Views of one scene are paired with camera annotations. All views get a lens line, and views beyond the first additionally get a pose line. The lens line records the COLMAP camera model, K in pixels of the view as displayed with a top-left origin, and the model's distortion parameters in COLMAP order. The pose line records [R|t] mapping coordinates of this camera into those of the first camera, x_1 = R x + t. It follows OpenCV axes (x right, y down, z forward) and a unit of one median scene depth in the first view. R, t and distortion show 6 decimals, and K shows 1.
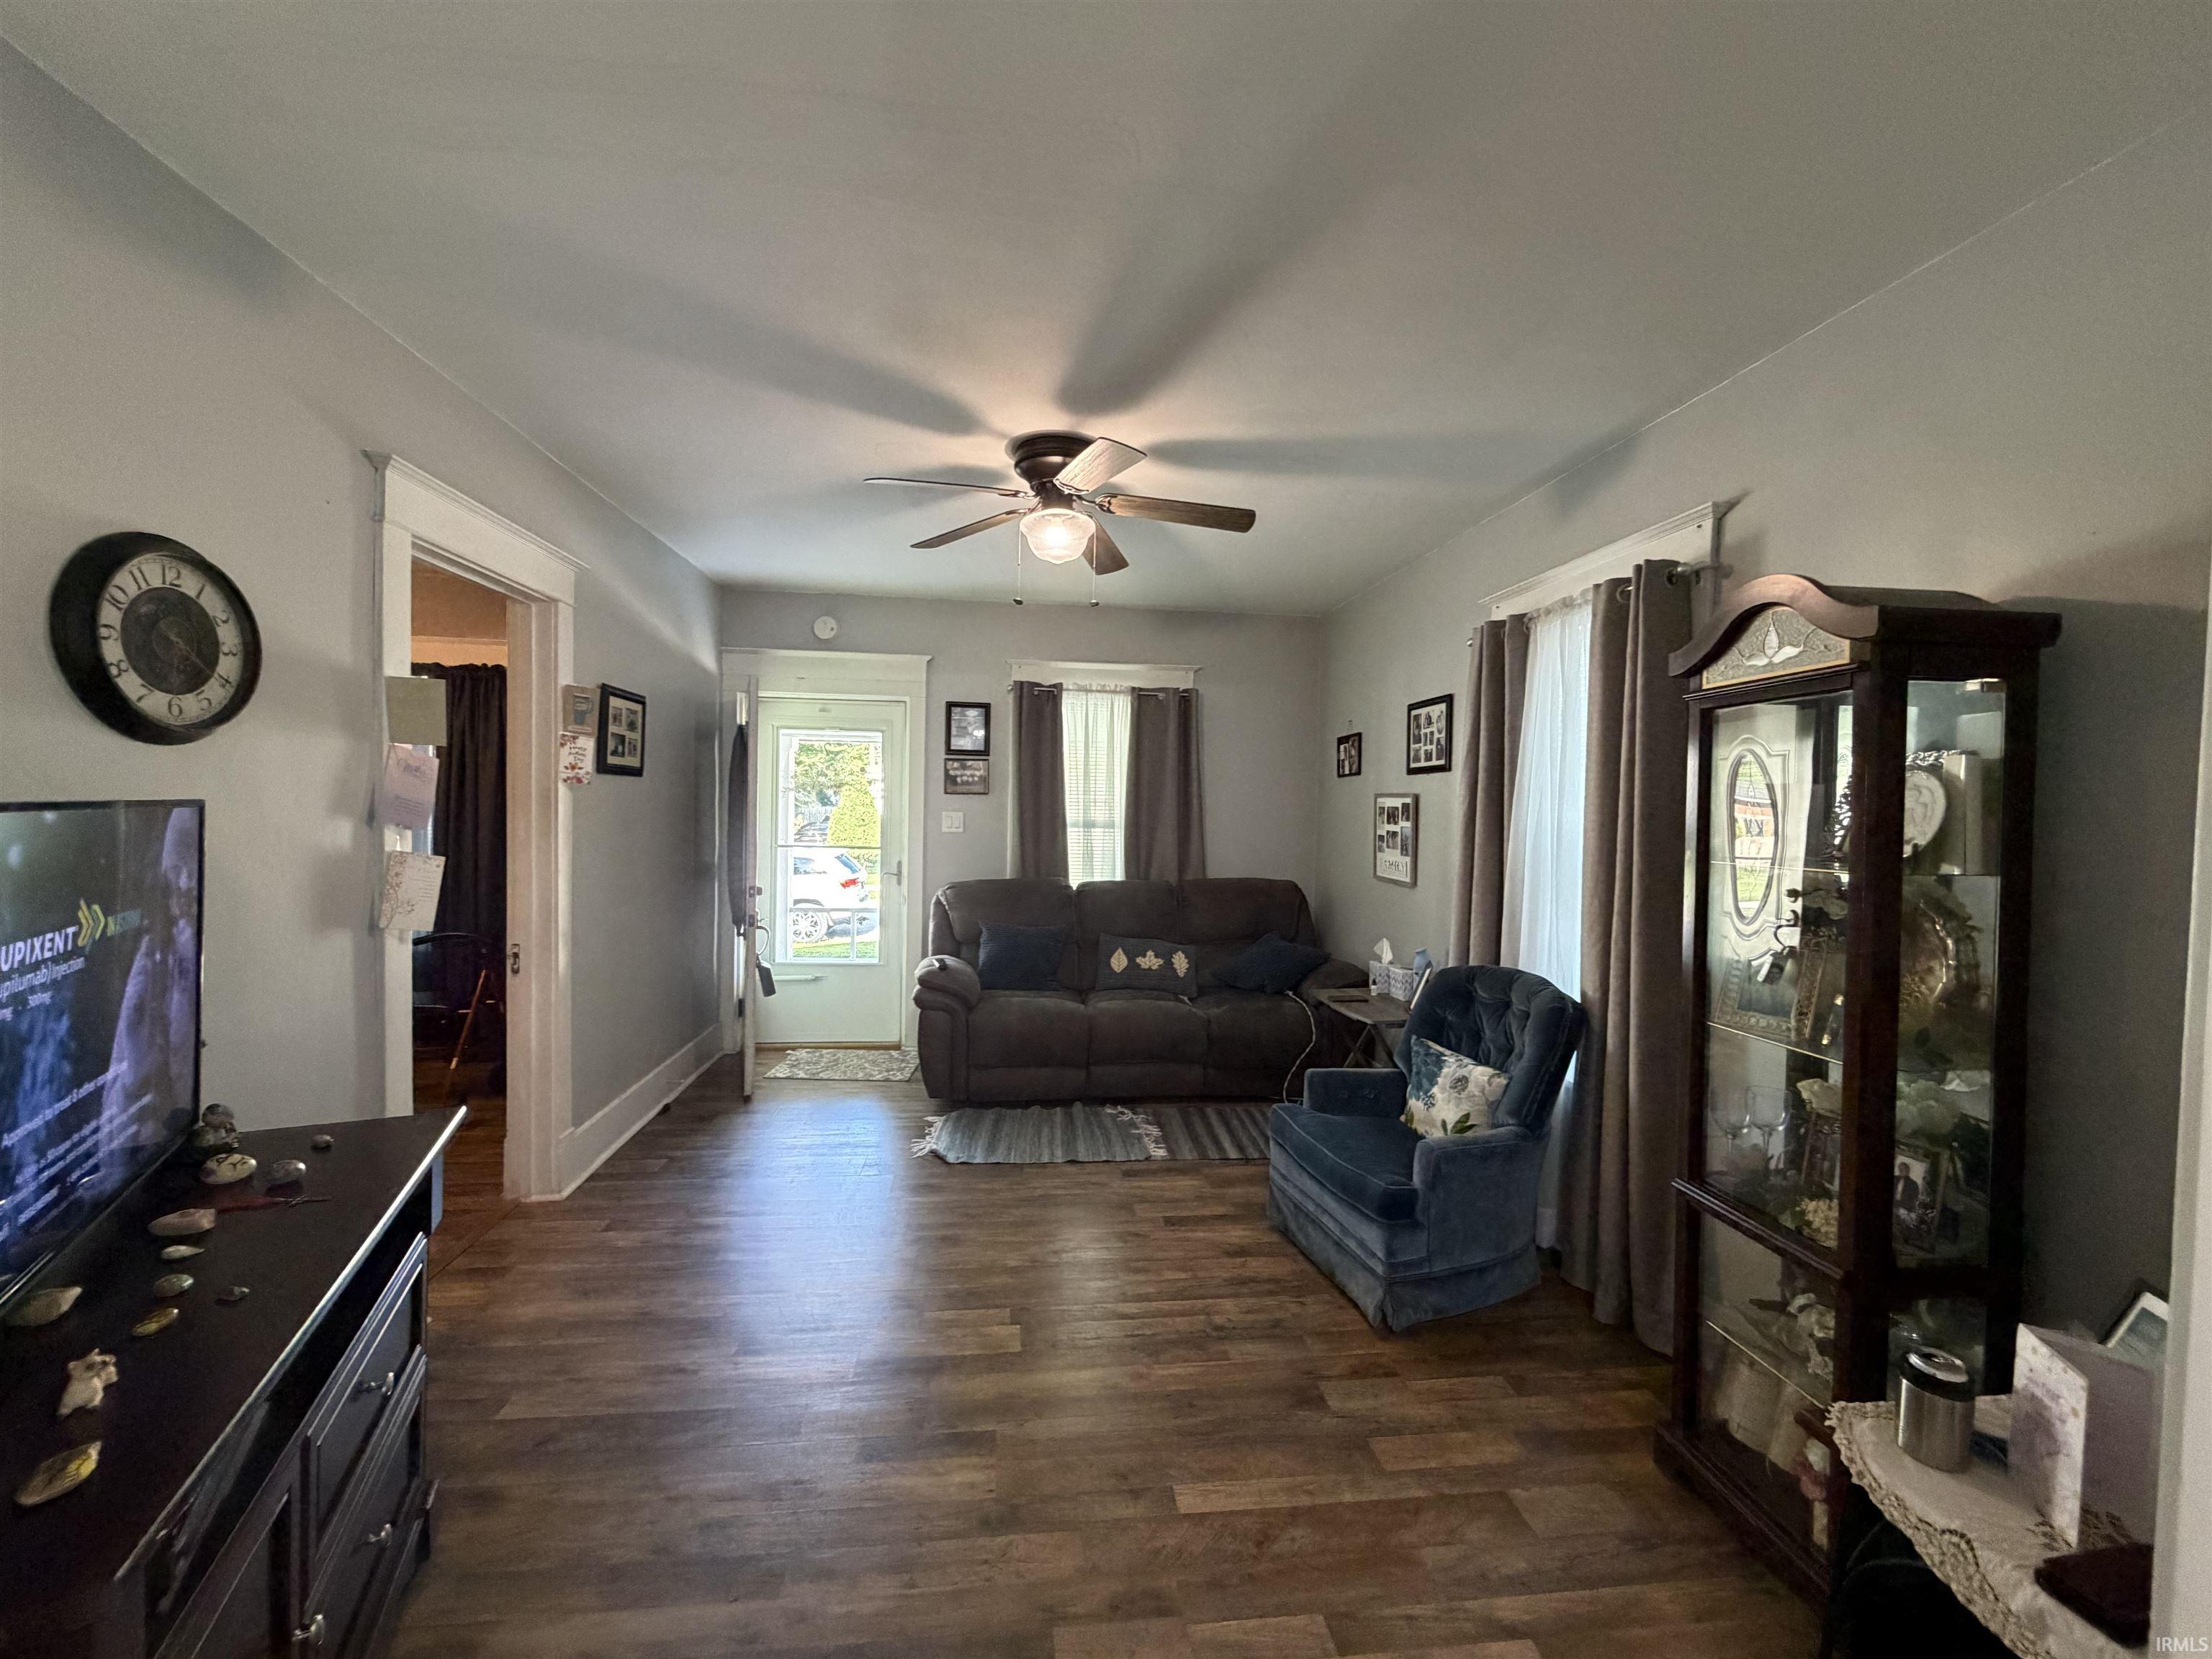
lens RADIAL K [[876.5, 0, 1104.9], [0, 876.5, 822.5], [0, 0, 1]] dist [-0.002267, 0.000352]
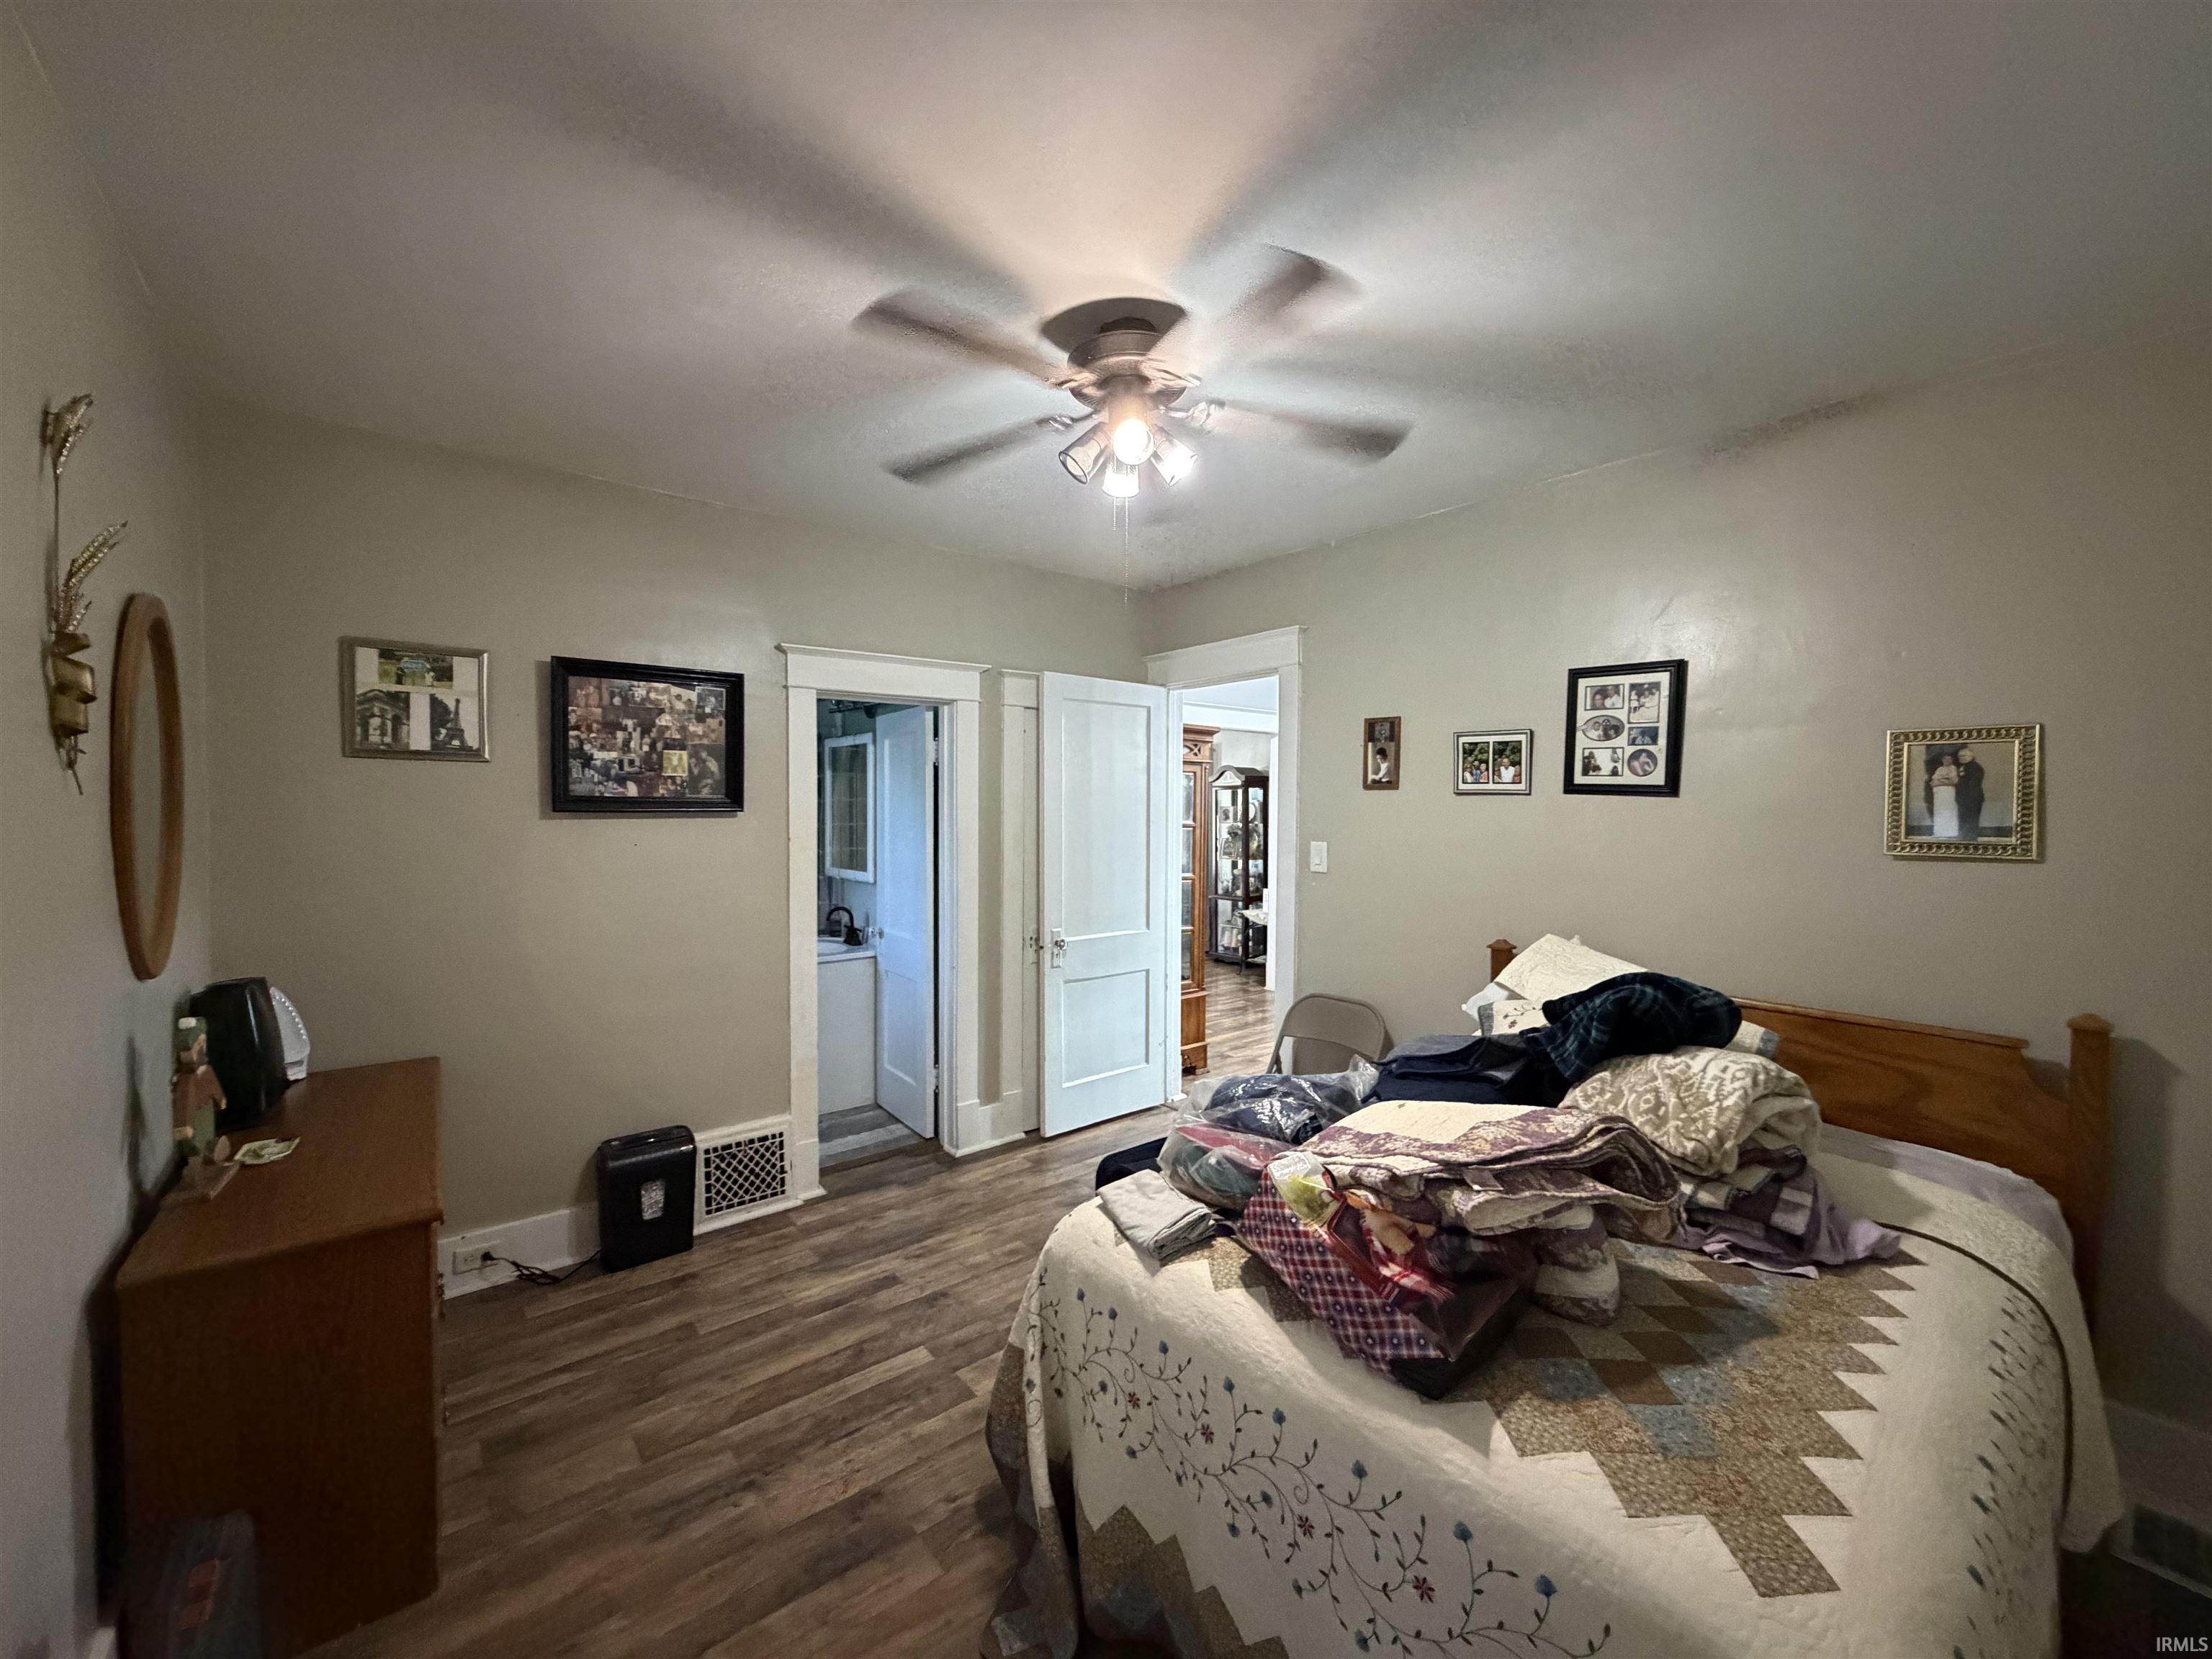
lens RADIAL K [[876.5, 0, 1104.0], [0, 876.5, 827.6], [0, 0, 1]] dist [-0.002267, 0.000352]
pose [[0.833478, -0.033690, 0.551525, -2.608386], [0.028497, 0.999432, 0.017985, -0.035768], [-0.551818, 0.000727, 0.833964, -2.790901]]
